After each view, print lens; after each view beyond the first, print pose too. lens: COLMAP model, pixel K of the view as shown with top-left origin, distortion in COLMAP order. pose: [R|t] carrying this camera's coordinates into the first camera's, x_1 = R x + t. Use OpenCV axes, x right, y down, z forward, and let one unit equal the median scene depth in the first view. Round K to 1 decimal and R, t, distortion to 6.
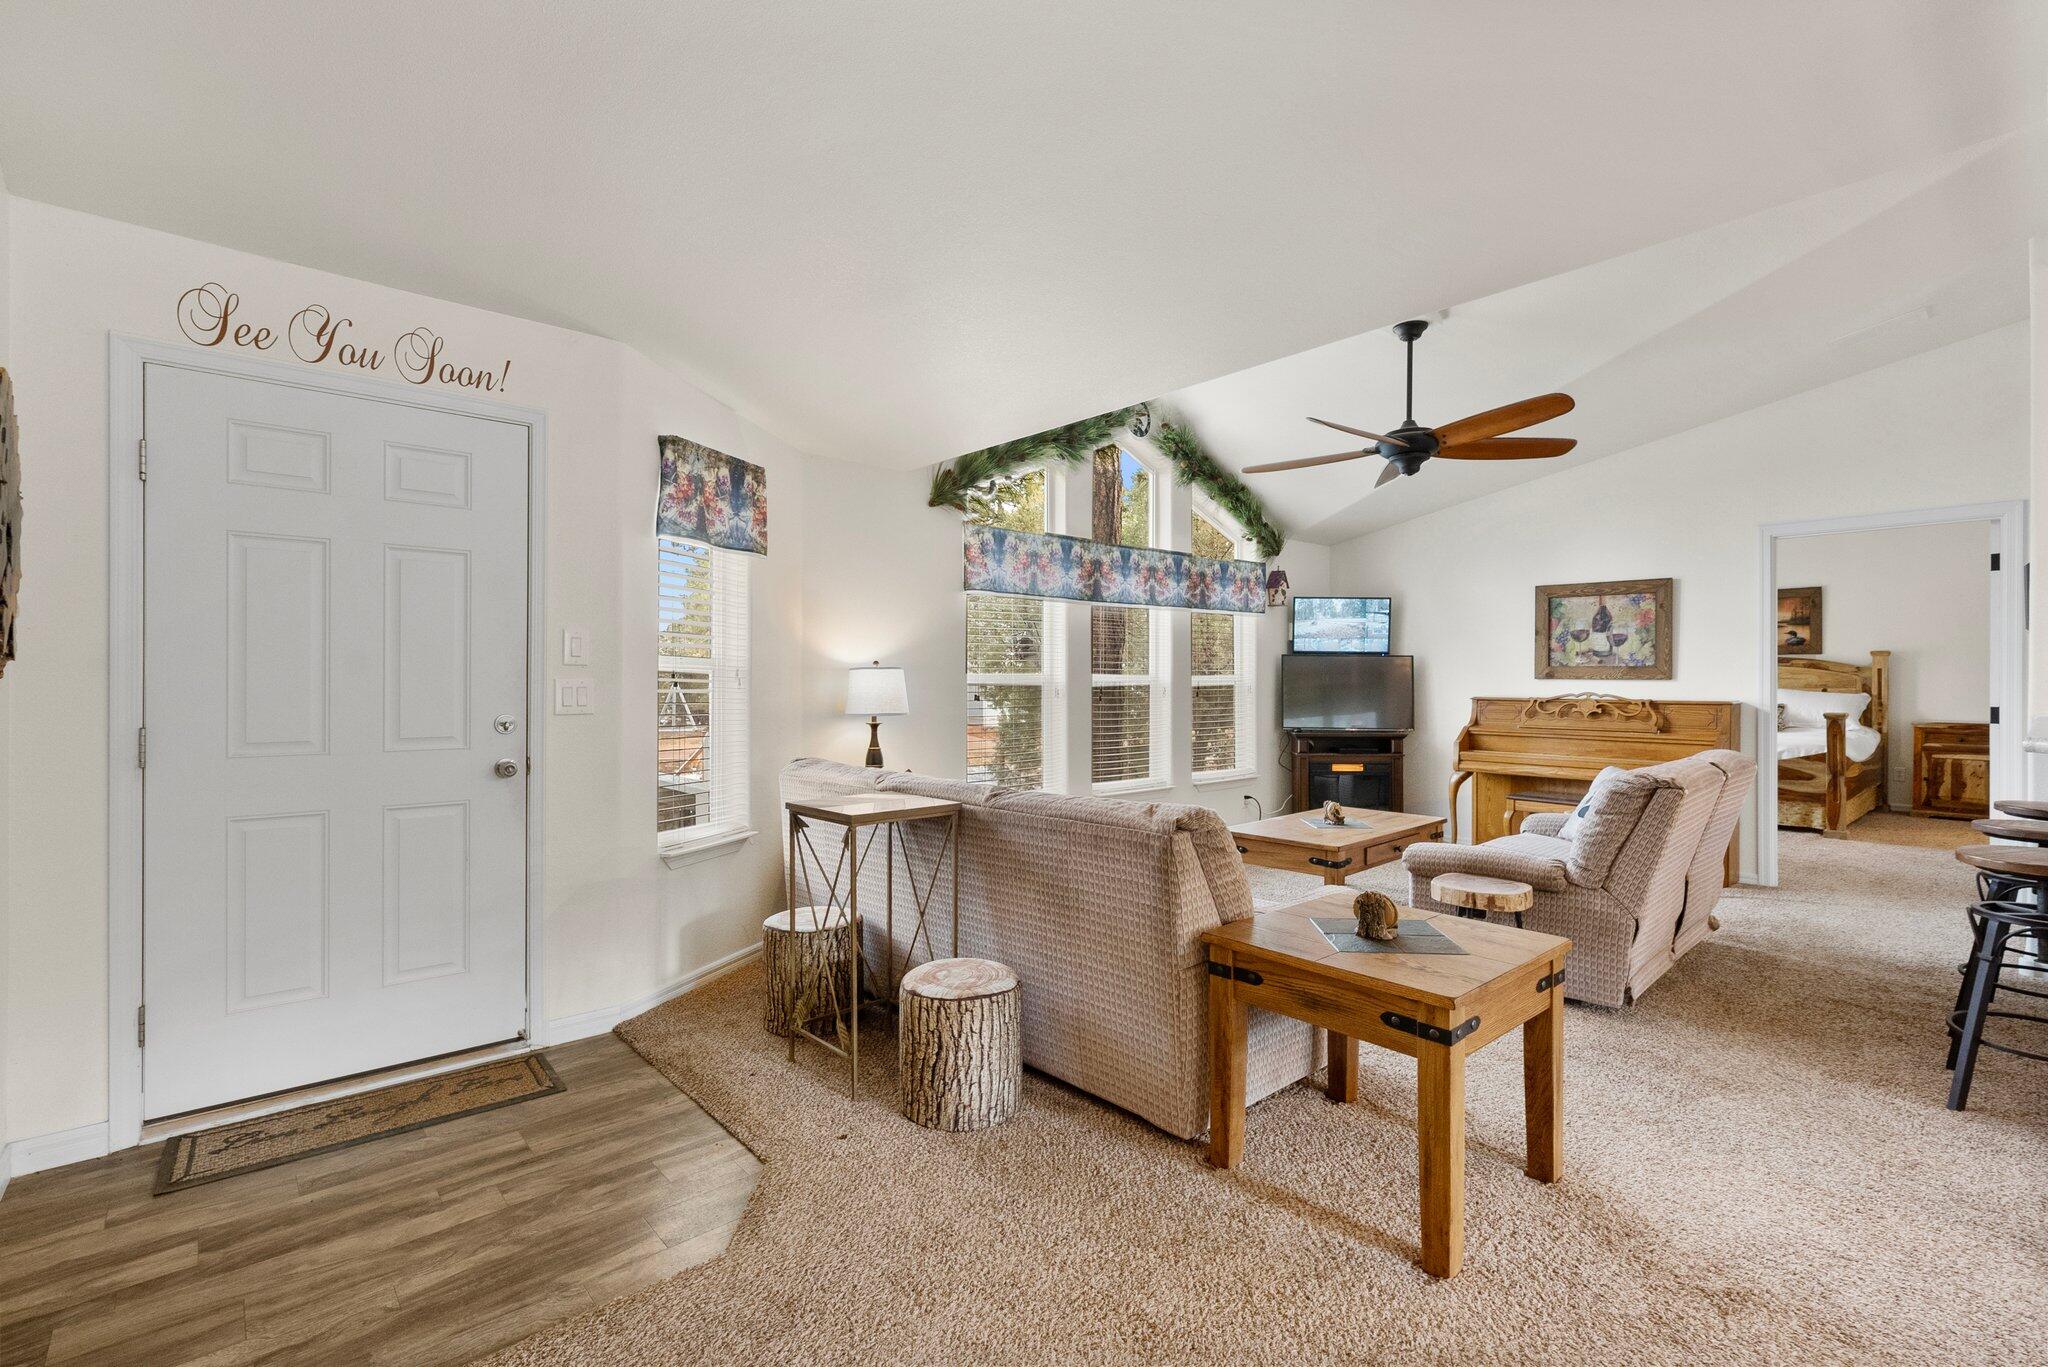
lens RADIAL K [[928.8, 0, 1030.7], [0, 928.8, 678.2], [0, 0, 1]] dist [0.001063, -0.000214]
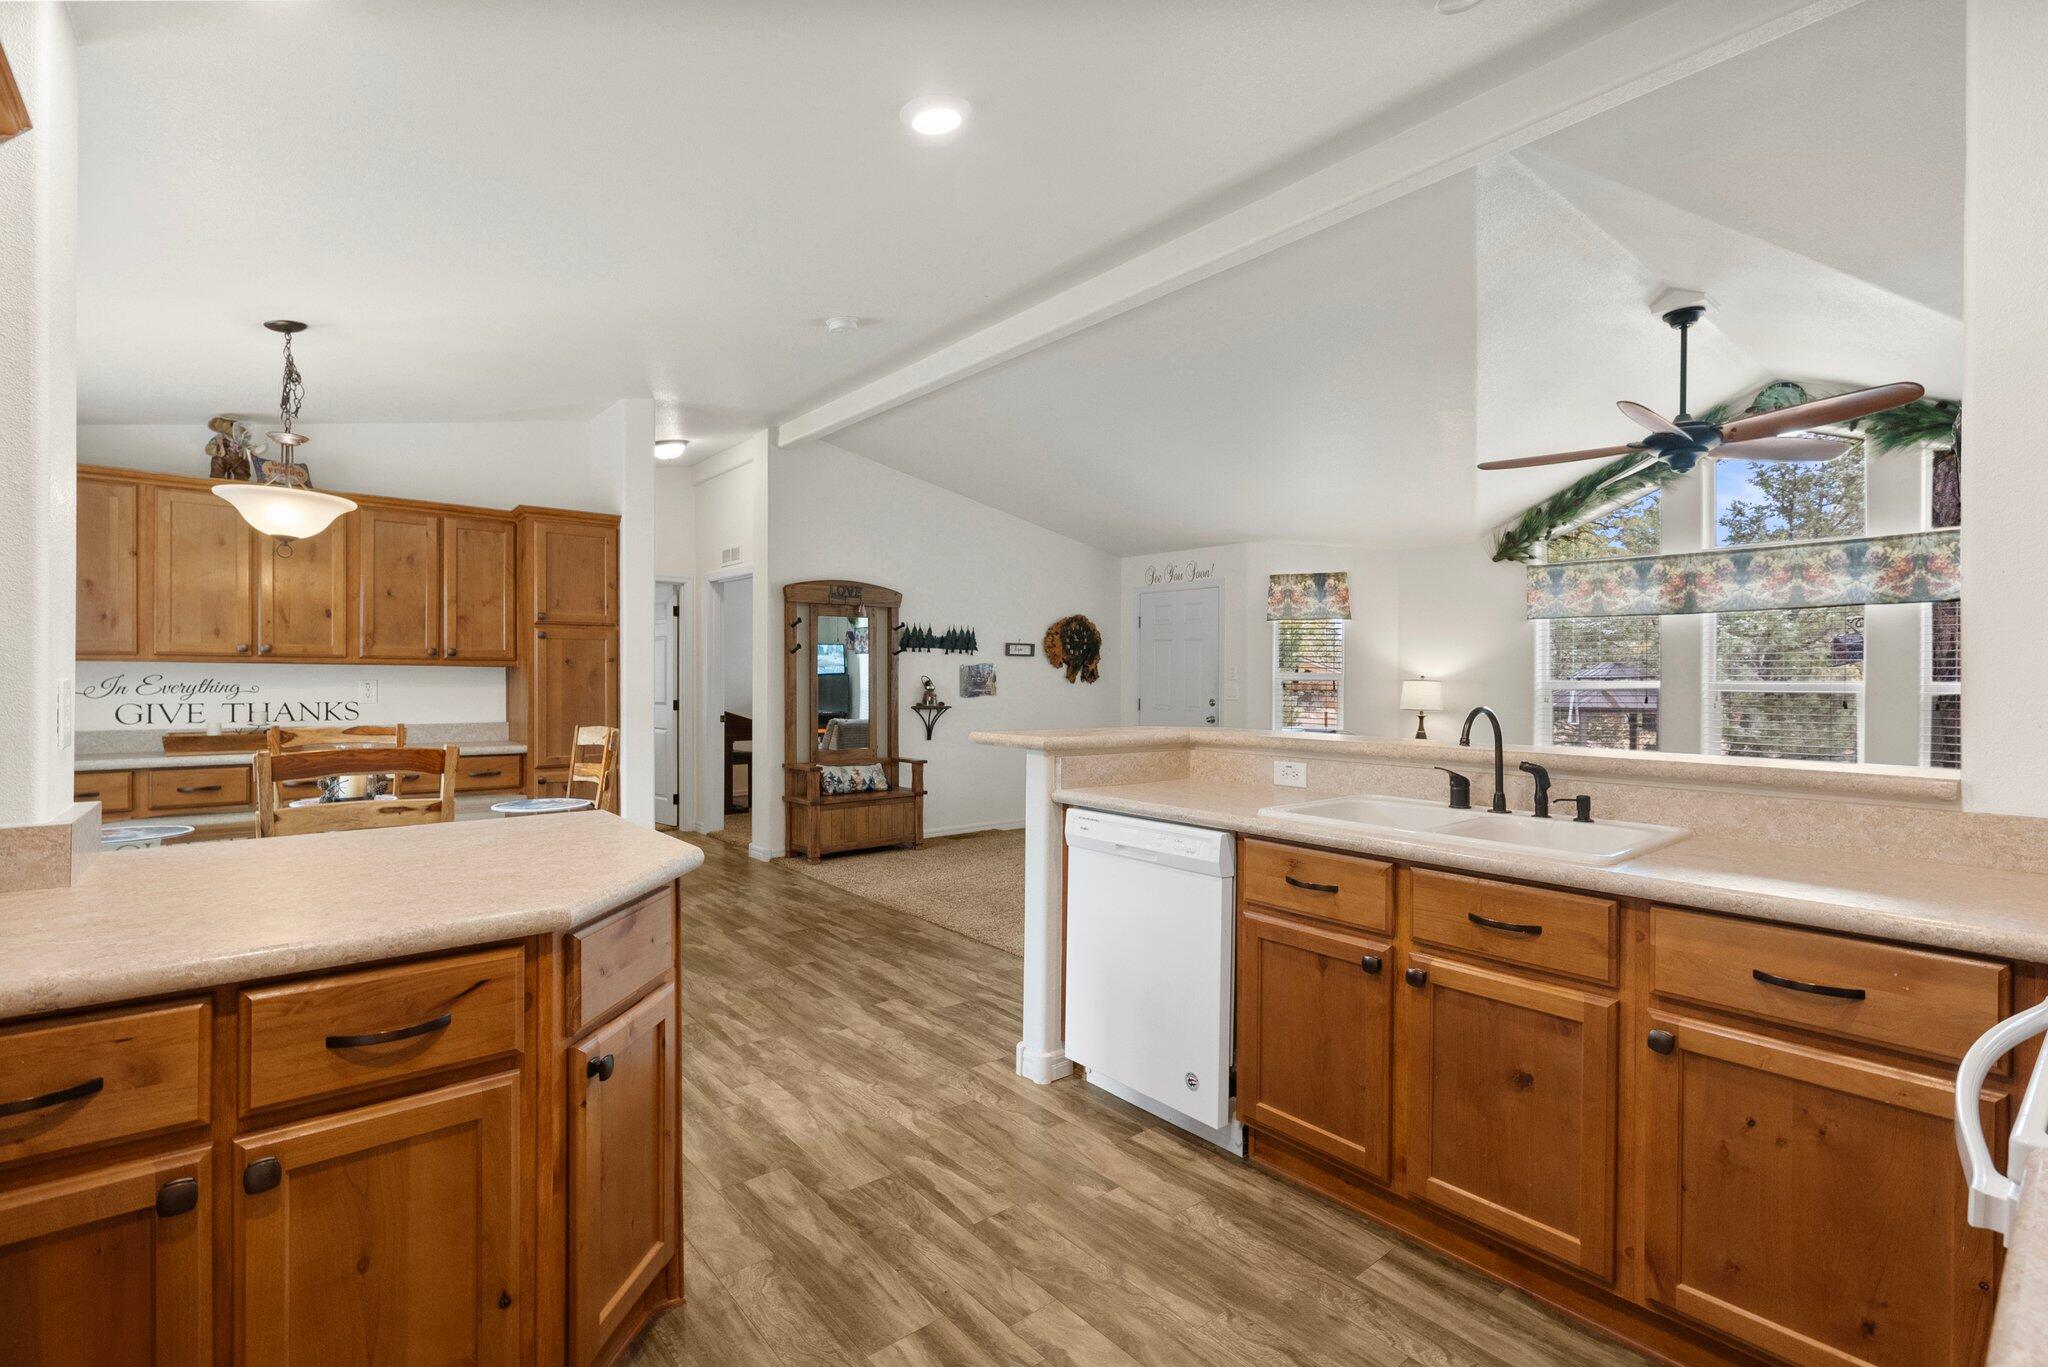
lens RADIAL K [[928.8, 0, 1024.9], [0, 928.8, 682.5], [0, 0, 1]] dist [0.001063, -0.000214]
pose [[-0.049750, 0.001268, -0.998761, 1.387393], [-0.005323, 0.999985, 0.001534, -0.006163], [0.998748, 0.005393, -0.049742, 0.403787]]
